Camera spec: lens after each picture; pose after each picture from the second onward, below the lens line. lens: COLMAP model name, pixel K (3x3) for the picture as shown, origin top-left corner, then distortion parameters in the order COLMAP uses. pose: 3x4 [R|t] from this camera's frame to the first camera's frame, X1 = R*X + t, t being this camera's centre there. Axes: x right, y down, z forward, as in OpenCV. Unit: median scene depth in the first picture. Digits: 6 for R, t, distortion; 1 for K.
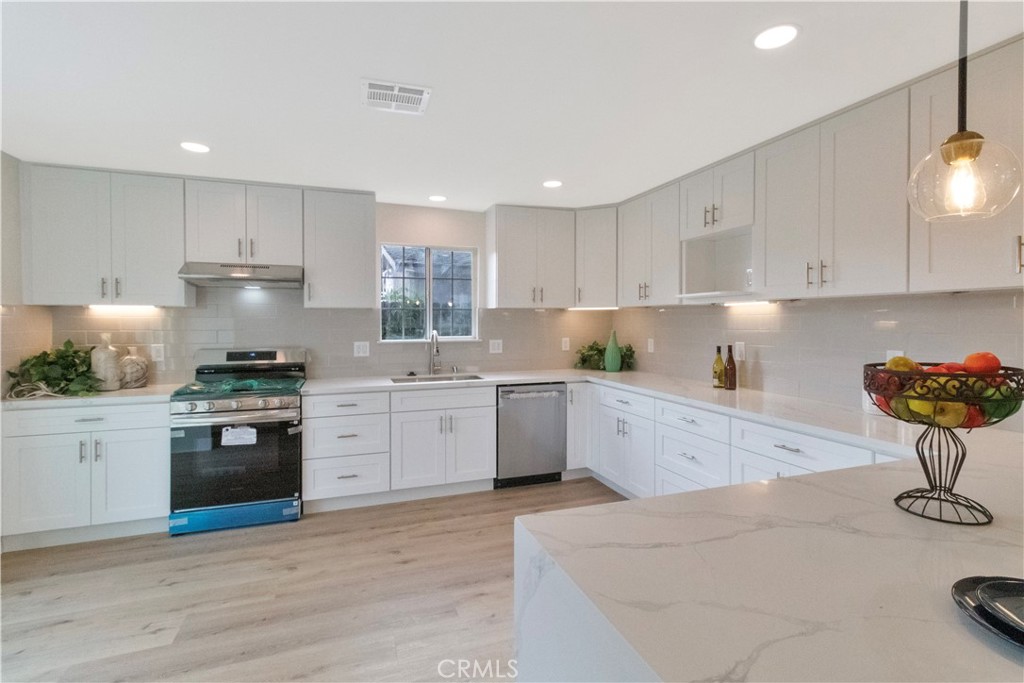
lens RADIAL K [[490.7, 0, 512.9], [0, 490.7, 325.4], [0, 0, 1]] dist [0.010398, 0.000260]
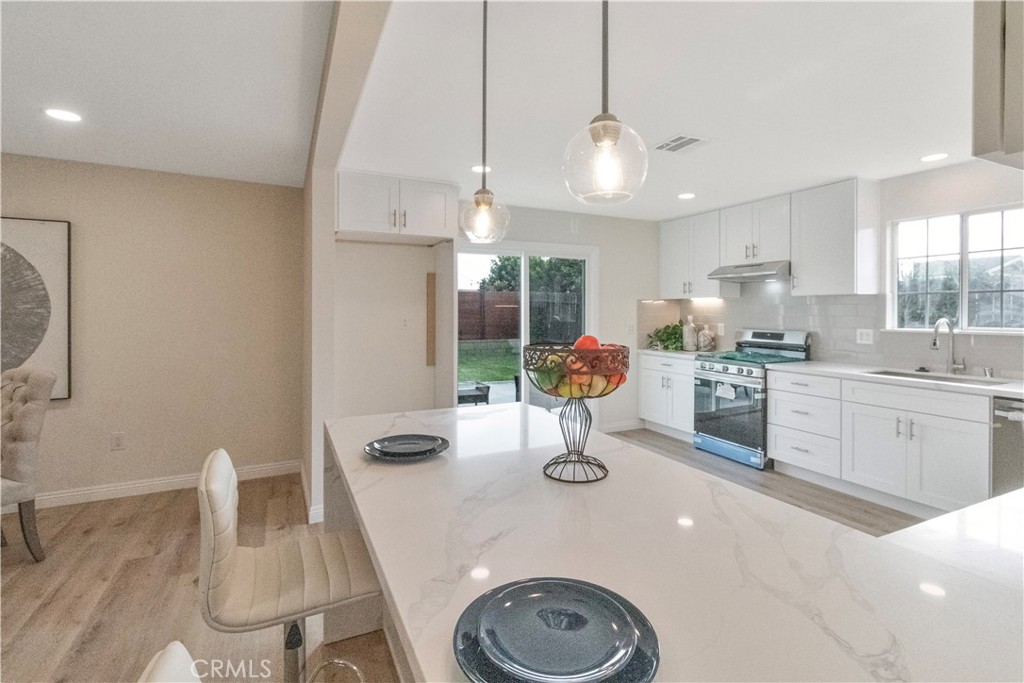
lens RADIAL K [[479.9, 0, 510.7], [0, 479.9, 314.8], [0, 0, 1]] dist [0.001374, 0.000127]
pose [[0.096509, 0.011402, -0.995267, 0.659343], [-0.007390, 0.999915, 0.010738, 0.000364], [0.995305, 0.006318, 0.096585, 0.250378]]
